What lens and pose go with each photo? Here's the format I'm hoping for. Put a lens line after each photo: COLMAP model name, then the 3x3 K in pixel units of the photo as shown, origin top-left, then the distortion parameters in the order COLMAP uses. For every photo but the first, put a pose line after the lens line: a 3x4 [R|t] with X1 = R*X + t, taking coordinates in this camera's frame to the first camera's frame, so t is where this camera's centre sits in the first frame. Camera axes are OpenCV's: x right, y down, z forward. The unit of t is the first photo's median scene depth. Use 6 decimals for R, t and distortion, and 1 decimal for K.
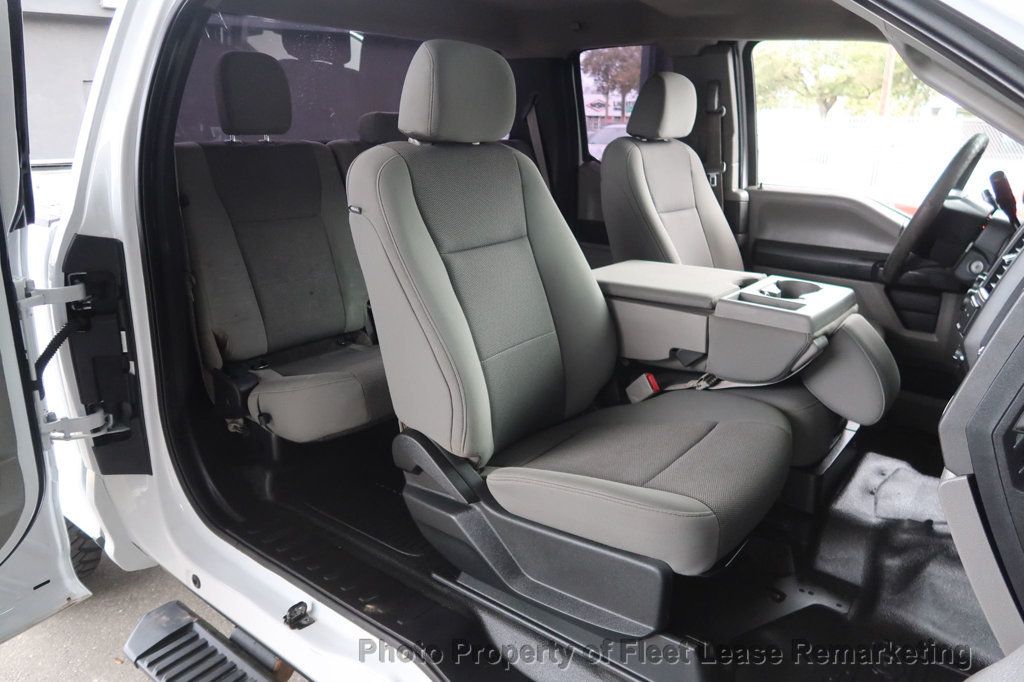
lens RADIAL K [[707.8, 0, 509.7], [0, 707.8, 338.9], [0, 0, 1]] dist [-0.026457, 0.008837]
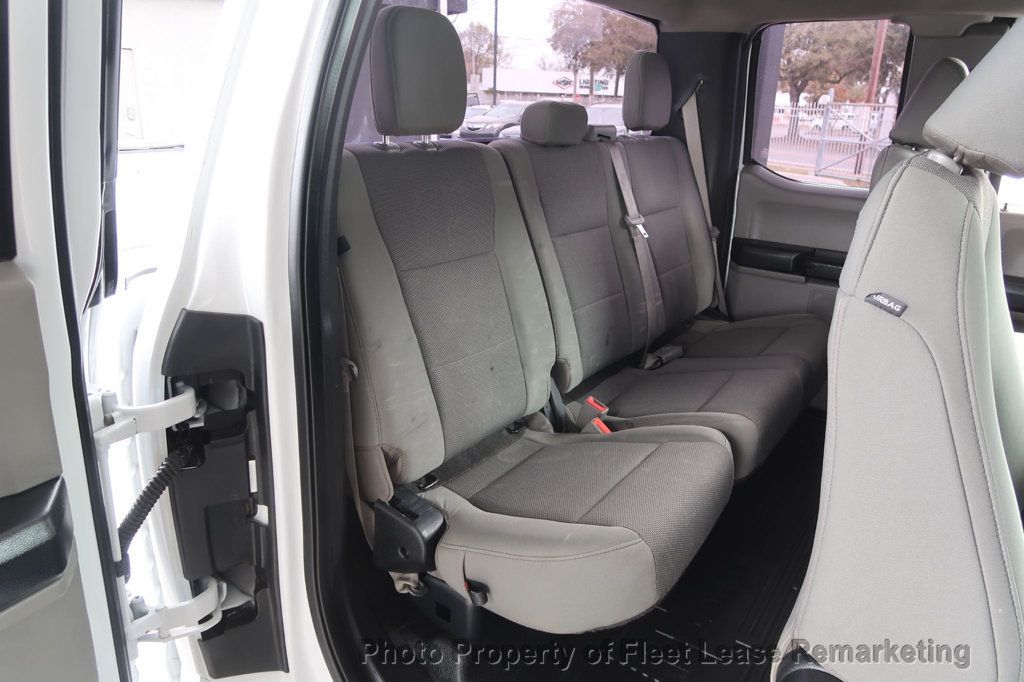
lens RADIAL K [[707.8, 0, 509.7], [0, 707.8, 338.9], [0, 0, 1]] dist [-0.026457, 0.008837]
pose [[0.998475, 0.003843, 0.055071, -0.346222], [-0.005535, 0.999516, 0.030601, -0.132008], [-0.054927, -0.030859, 0.998013, 0.361812]]
